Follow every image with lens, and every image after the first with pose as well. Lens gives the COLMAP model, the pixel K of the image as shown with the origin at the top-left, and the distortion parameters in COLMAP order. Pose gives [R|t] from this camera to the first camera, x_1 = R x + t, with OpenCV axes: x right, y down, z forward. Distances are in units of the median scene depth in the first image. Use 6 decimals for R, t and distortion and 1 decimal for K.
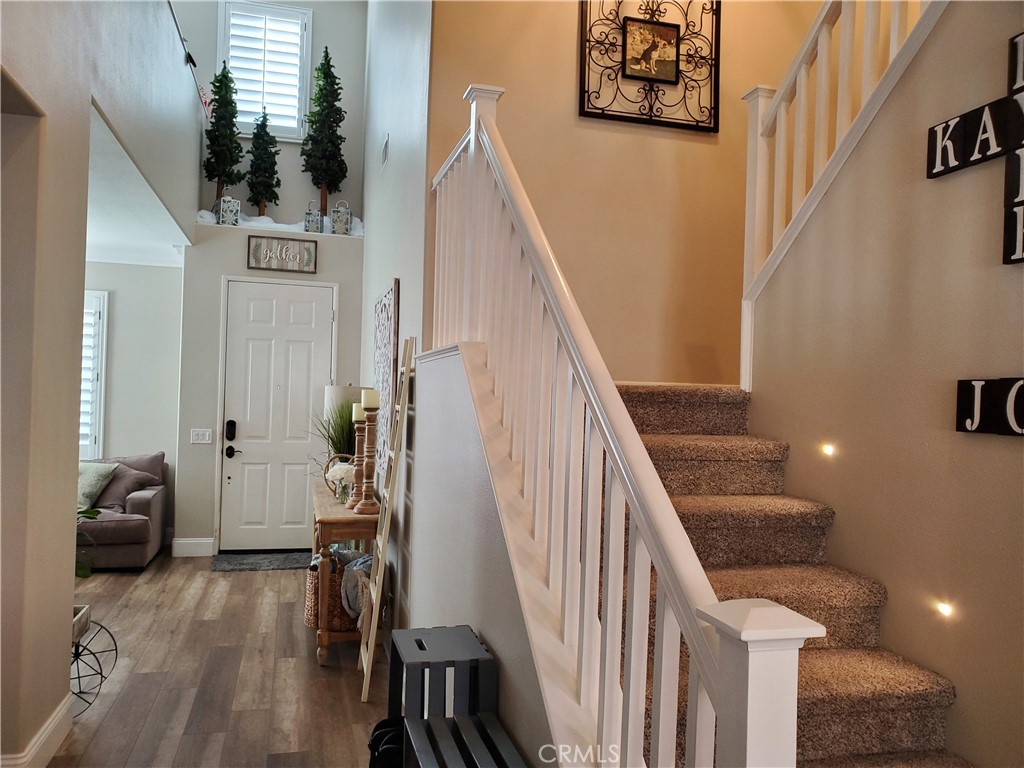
lens RADIAL K [[799.4, 0, 502.7], [0, 799.4, 390.2], [0, 0, 1]] dist [0.012249, -0.006848]
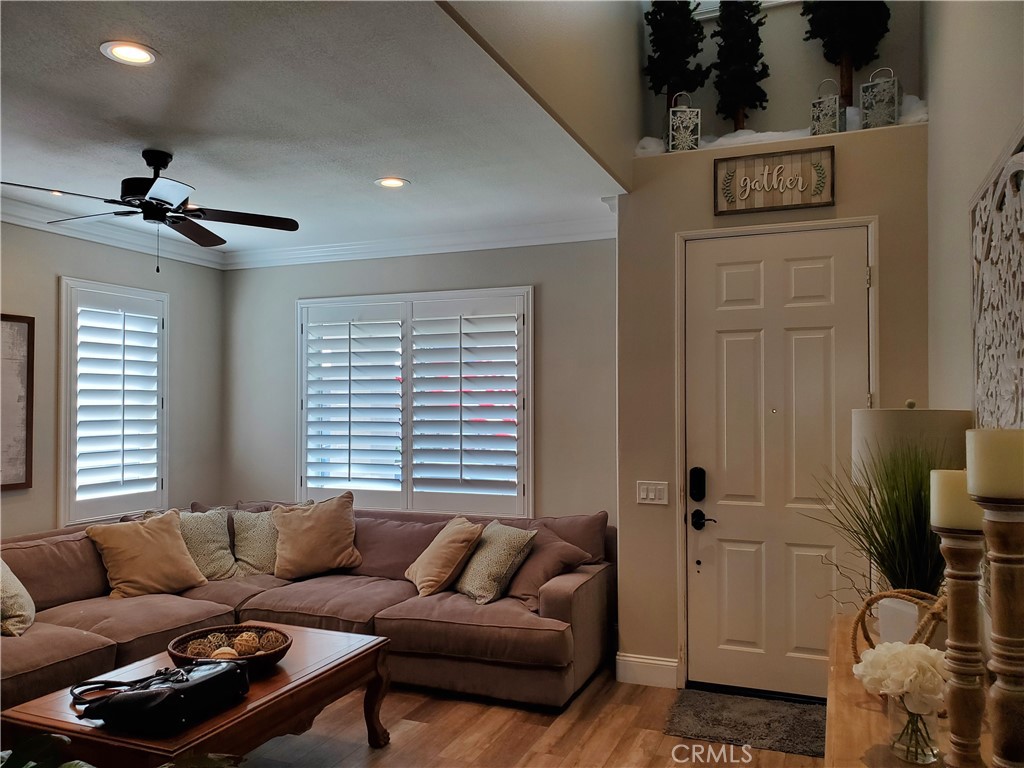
lens RADIAL K [[799.4, 0, 502.7], [0, 799.4, 390.2], [0, 0, 1]] dist [0.012249, -0.006848]
pose [[0.792054, -0.042142, -0.608995, -0.083232], [0.029394, 0.999090, -0.030907, -0.006552], [0.609743, 0.006579, 0.792572, 0.423375]]
